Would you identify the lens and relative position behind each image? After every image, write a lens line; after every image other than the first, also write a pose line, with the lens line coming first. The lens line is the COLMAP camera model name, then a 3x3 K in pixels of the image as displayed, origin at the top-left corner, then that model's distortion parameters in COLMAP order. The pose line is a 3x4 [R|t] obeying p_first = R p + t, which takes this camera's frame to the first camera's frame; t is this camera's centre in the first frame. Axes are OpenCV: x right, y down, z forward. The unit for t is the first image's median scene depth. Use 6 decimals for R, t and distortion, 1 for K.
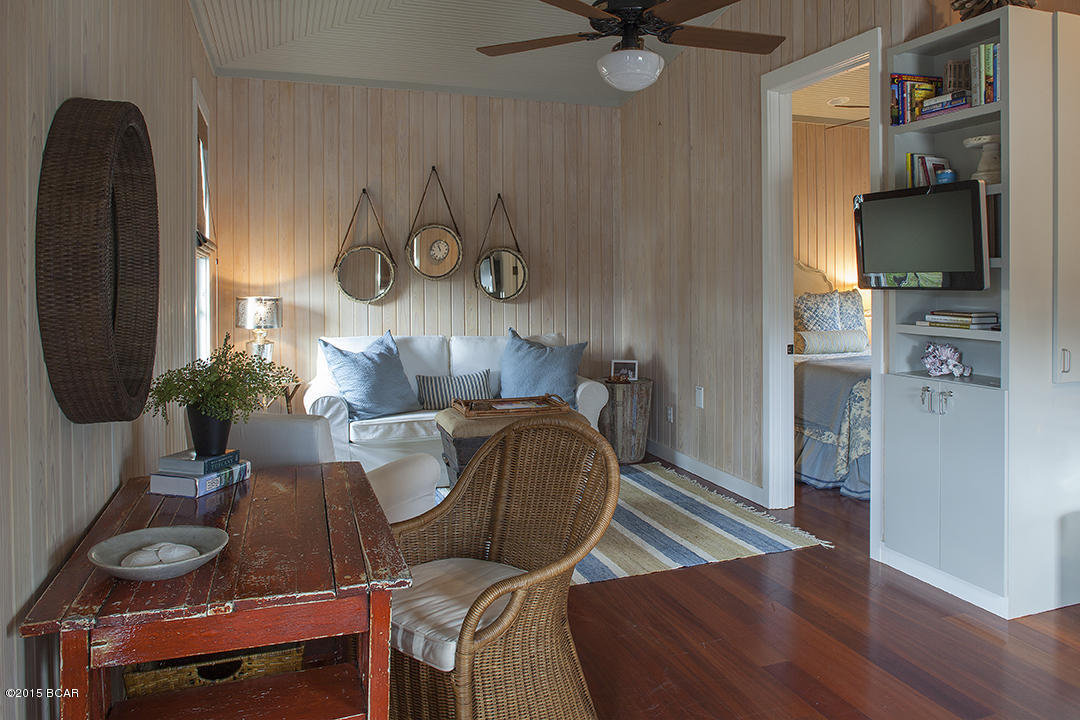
lens RADIAL K [[766.0, 0, 540.0], [0, 766.0, 360.0], [0, 0, 1]] dist [-0.030975, -0.000836]
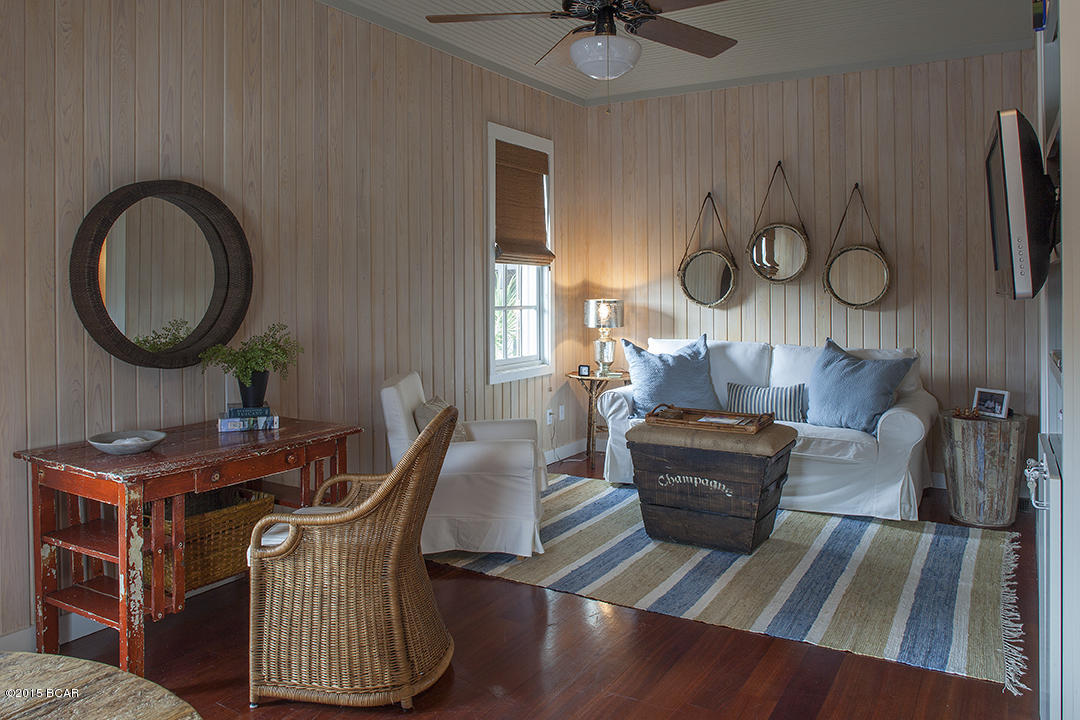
lens RADIAL K [[782.2, 0, 540.0], [0, 782.2, 360.0], [0, 0, 1]] dist [-0.009681, -0.003552]
pose [[0.650974, 0.068474, -0.756005, 0.417640], [-0.075793, 0.996810, 0.025021, -0.014515], [0.755307, 0.041011, 0.654087, 0.173426]]
